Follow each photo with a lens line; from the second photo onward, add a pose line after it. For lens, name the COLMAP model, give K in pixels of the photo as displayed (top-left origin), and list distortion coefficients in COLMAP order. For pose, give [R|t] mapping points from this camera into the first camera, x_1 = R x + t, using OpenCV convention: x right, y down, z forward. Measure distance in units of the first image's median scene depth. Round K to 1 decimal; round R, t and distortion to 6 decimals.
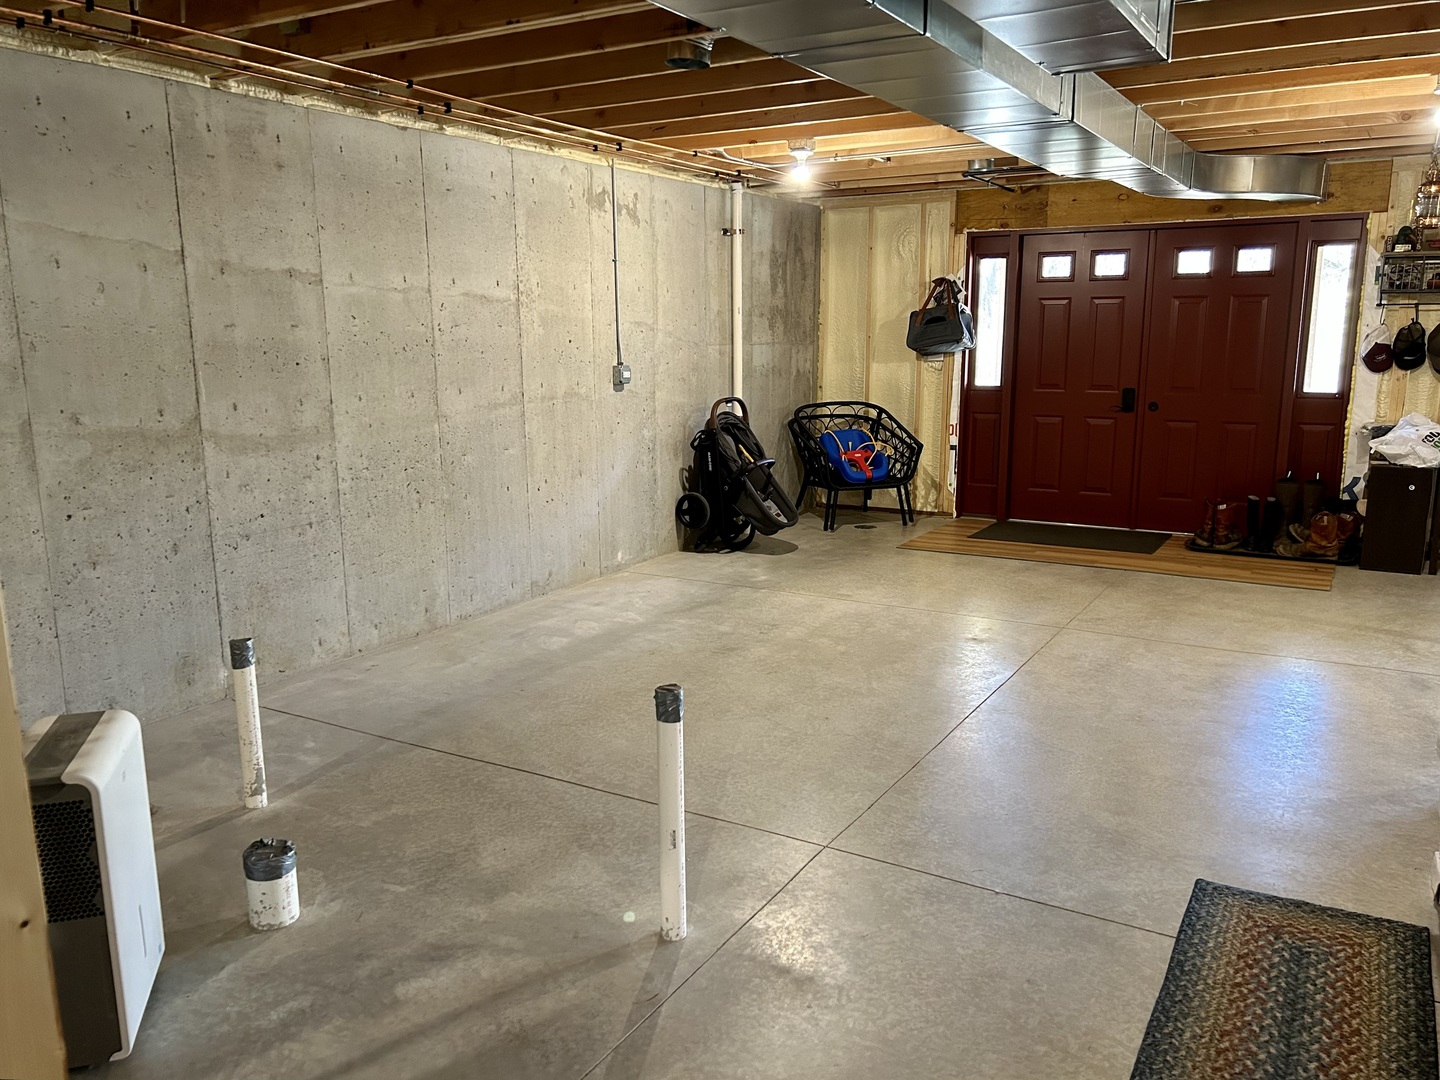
lens RADIAL K [[1078.5, 0, 720.0], [0, 1078.5, 540.0], [0, 0, 1]] dist [0.064165, -0.062806]
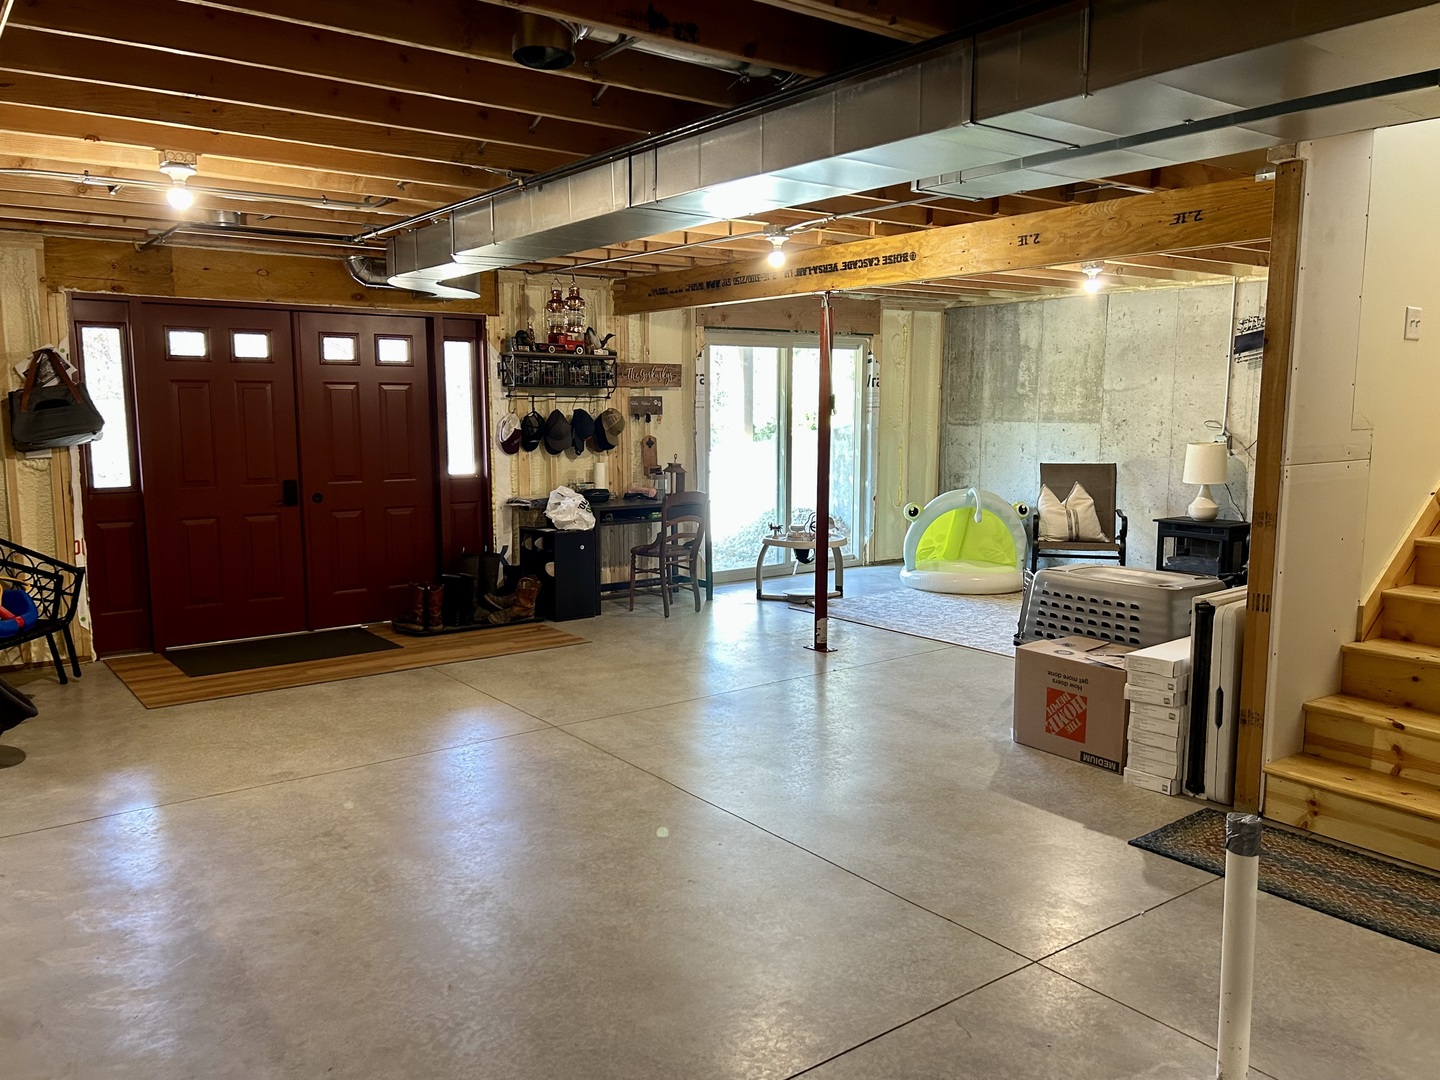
lens RADIAL K [[1078.5, 0, 720.0], [0, 1078.5, 540.0], [0, 0, 1]] dist [0.064165, -0.062806]
pose [[0.411972, -0.110018, 0.904530, -0.337525], [0.178080, 0.983263, 0.038487, -0.065989], [-0.893626, 0.145223, 0.424669, 0.320715]]
